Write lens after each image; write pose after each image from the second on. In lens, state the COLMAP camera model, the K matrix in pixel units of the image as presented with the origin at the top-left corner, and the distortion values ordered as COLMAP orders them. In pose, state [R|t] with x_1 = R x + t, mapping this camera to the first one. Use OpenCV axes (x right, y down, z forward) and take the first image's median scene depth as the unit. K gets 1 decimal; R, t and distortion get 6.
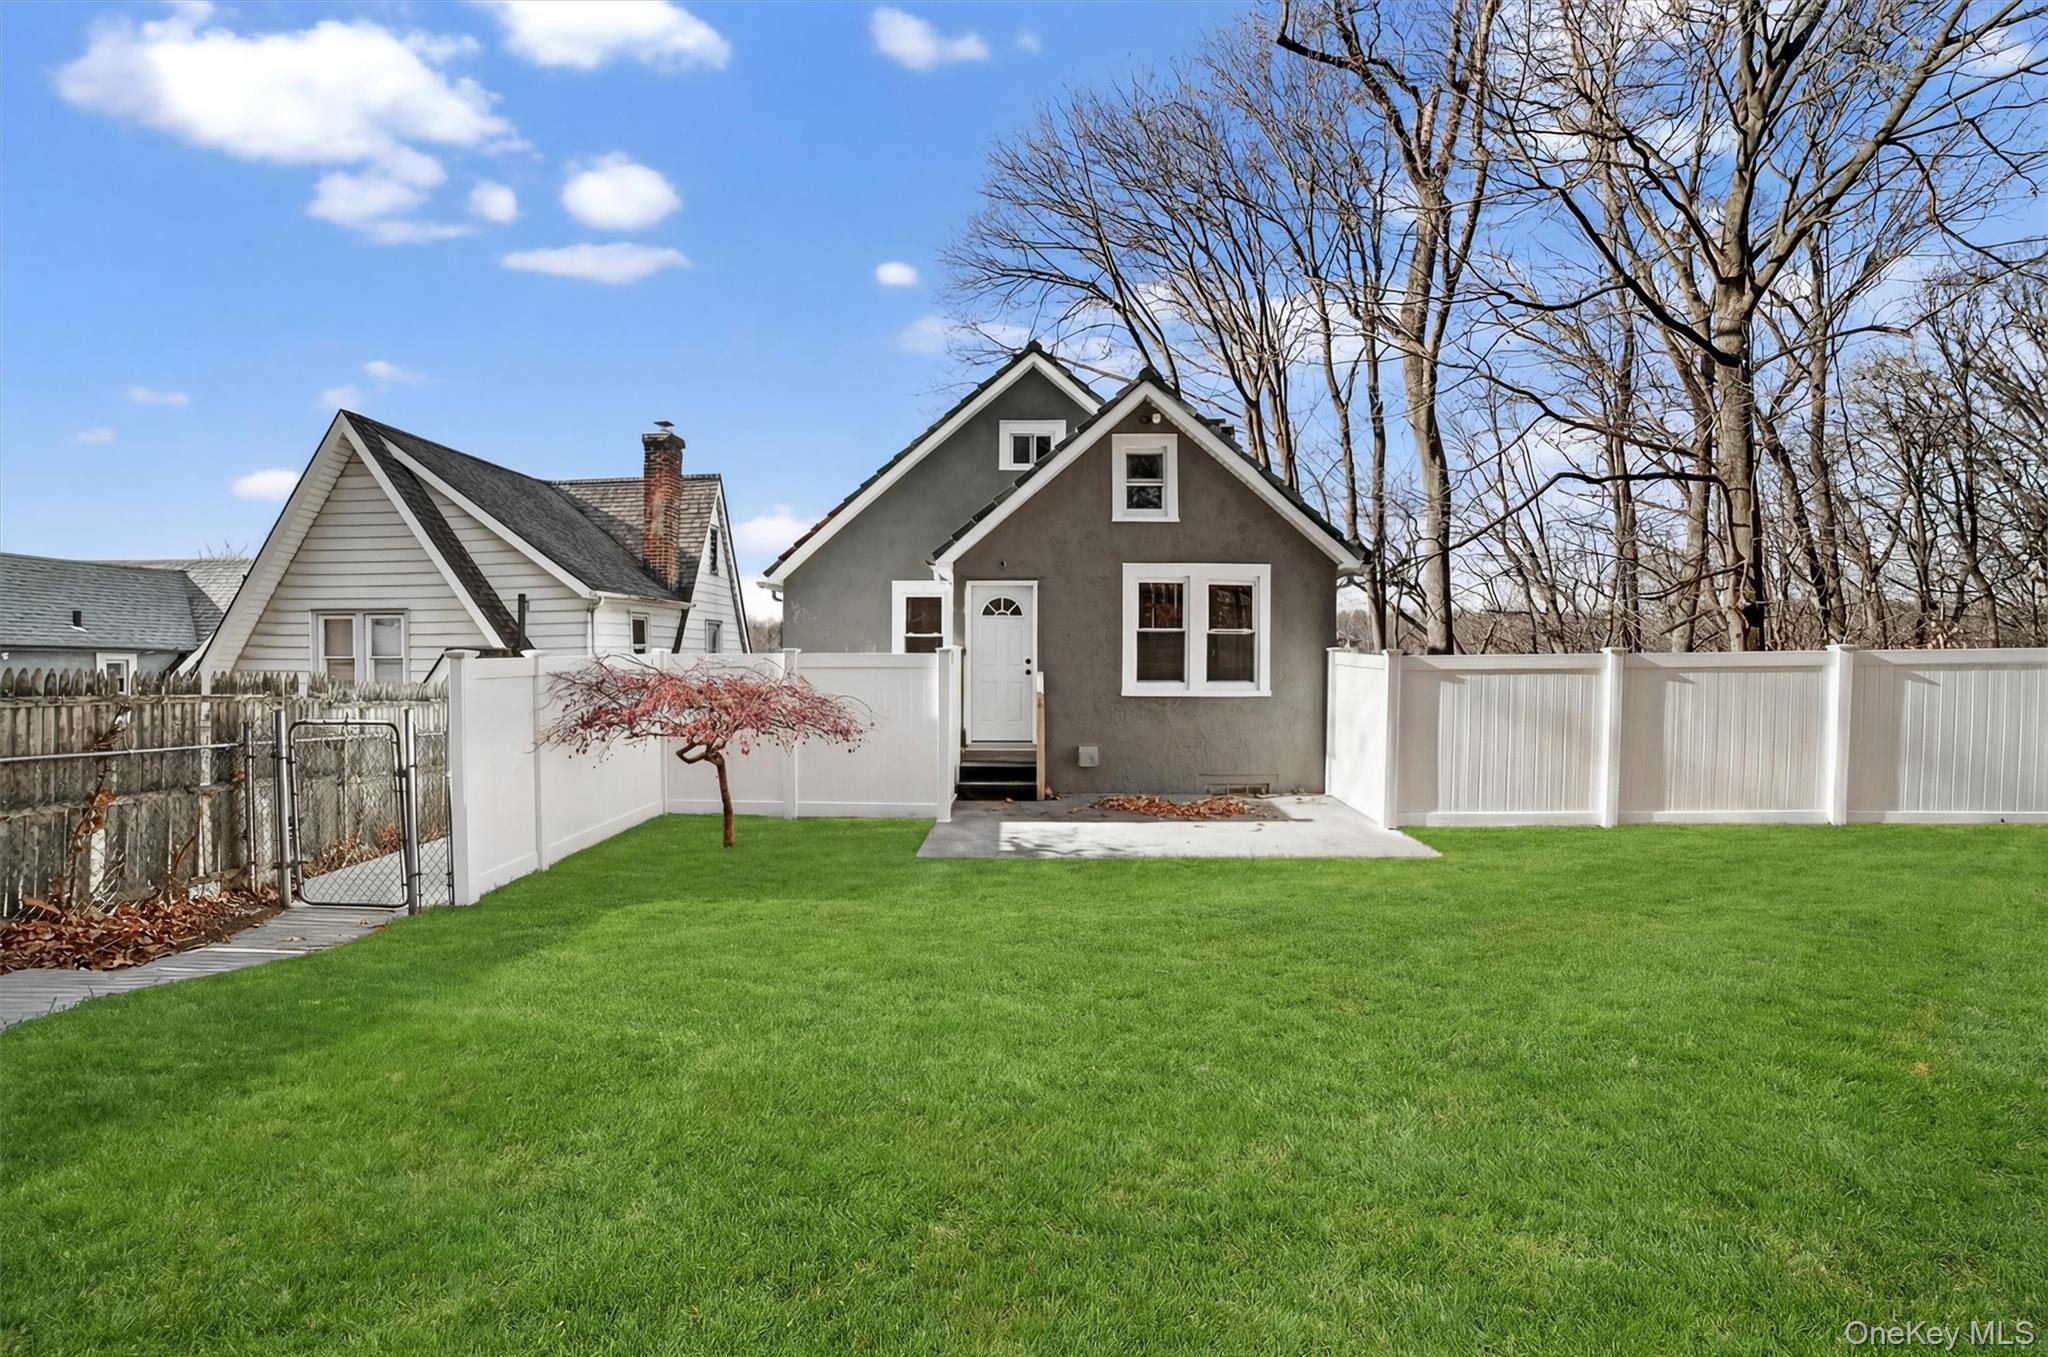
lens RADIAL K [[841.1, 0, 1001.3], [0, 841.1, 700.4], [0, 0, 1]] dist [-0.100445, 0.032237]
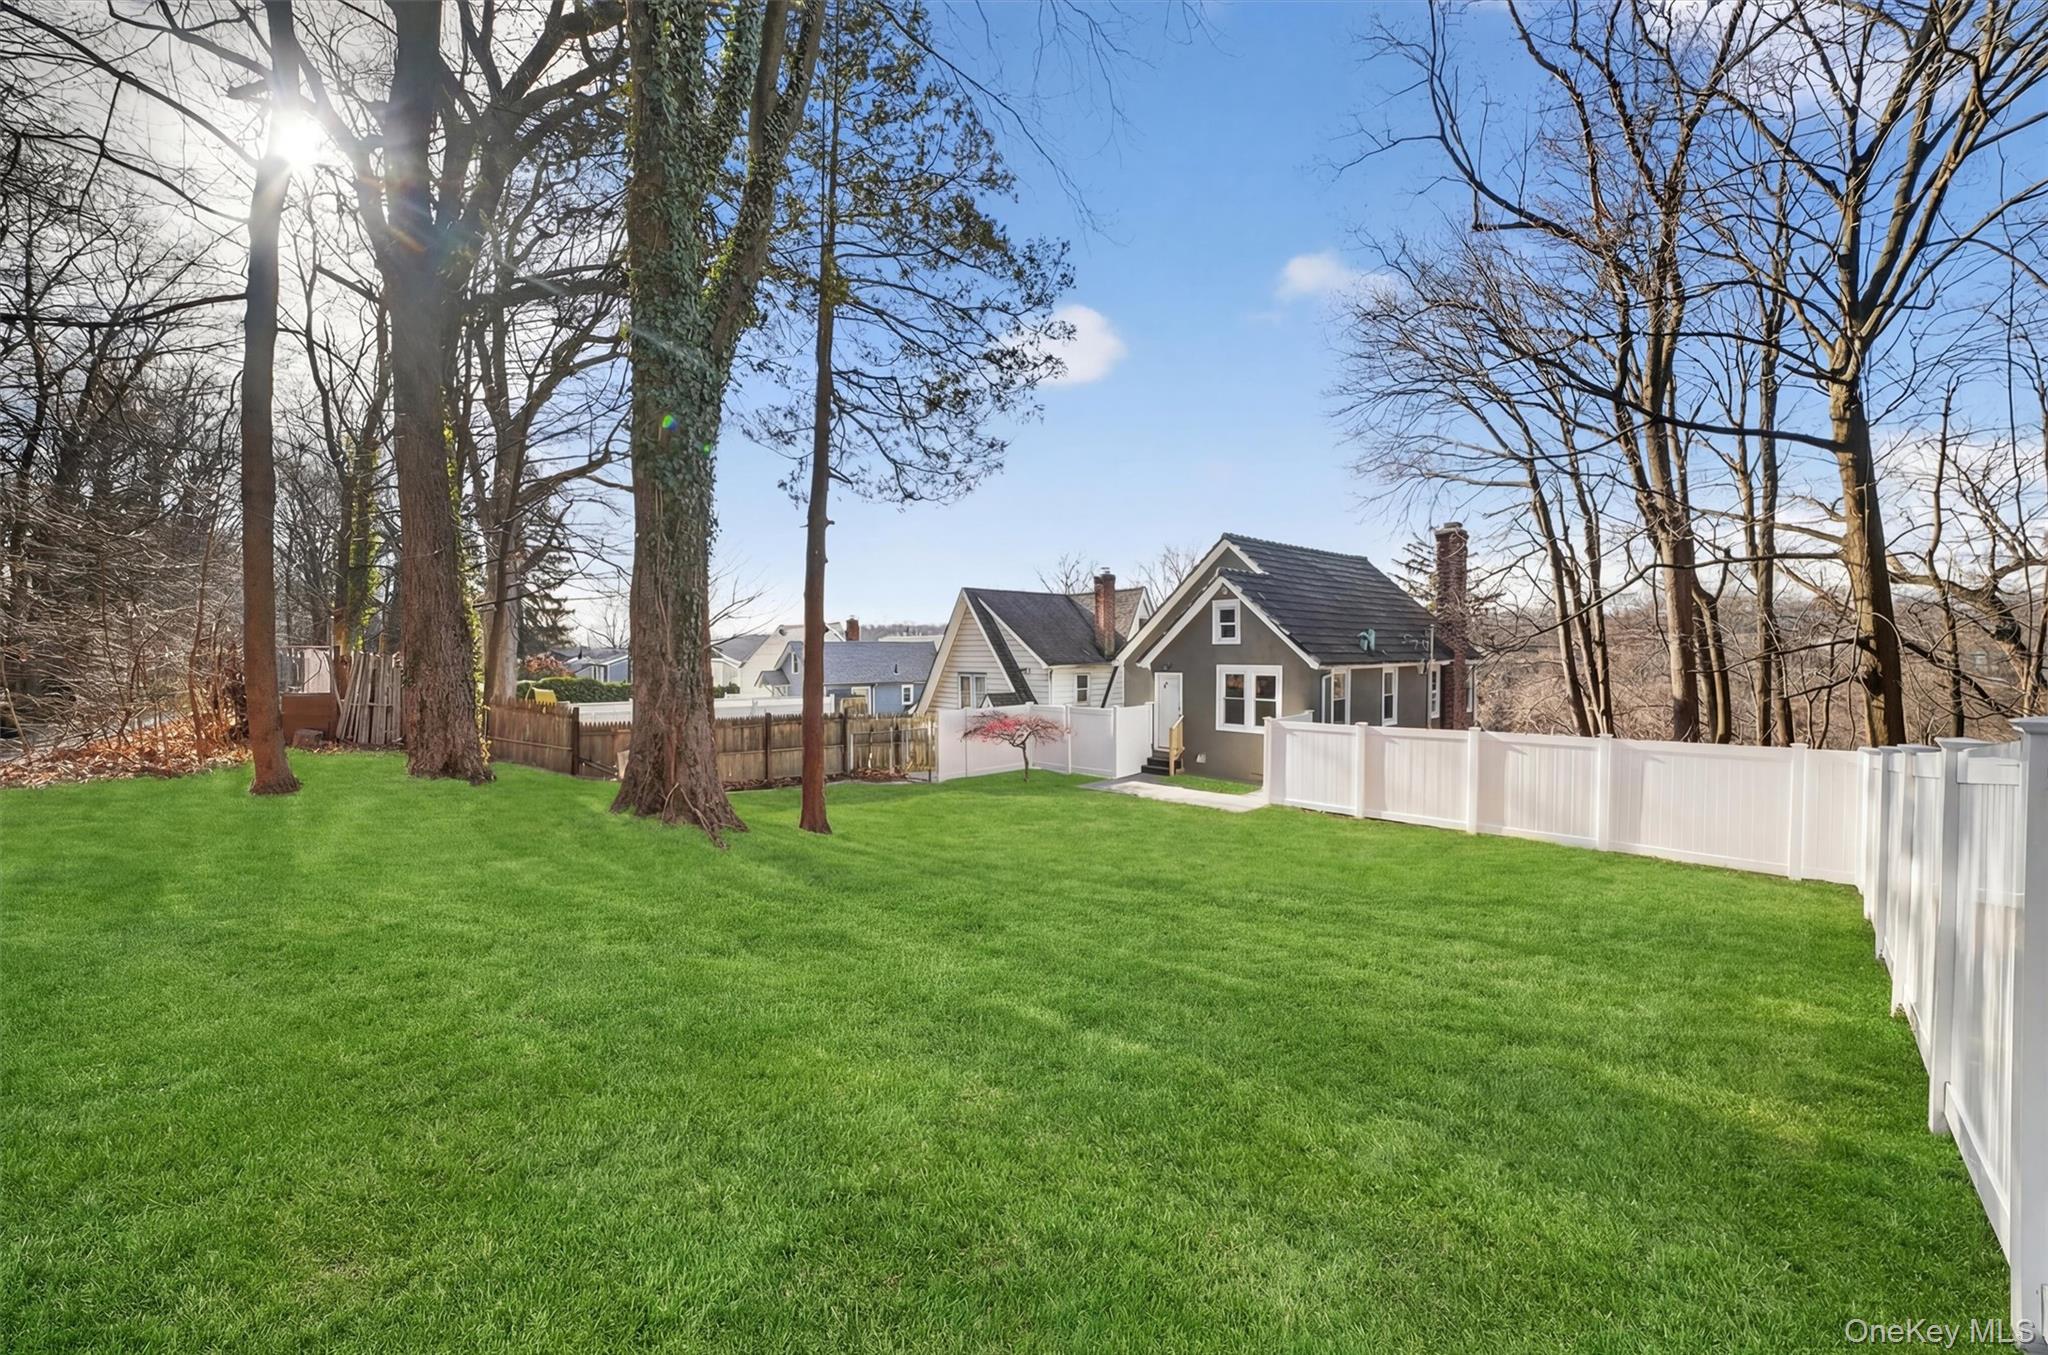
lens RADIAL K [[841.1, 0, 1001.3], [0, 841.1, 699.4], [0, 0, 1]] dist [-0.100445, 0.032237]
pose [[0.689902, 0.028439, -0.723344, 1.249082], [-0.008041, 0.999467, 0.031626, -0.139781], [0.723858, -0.016002, 0.689763, -0.773947]]
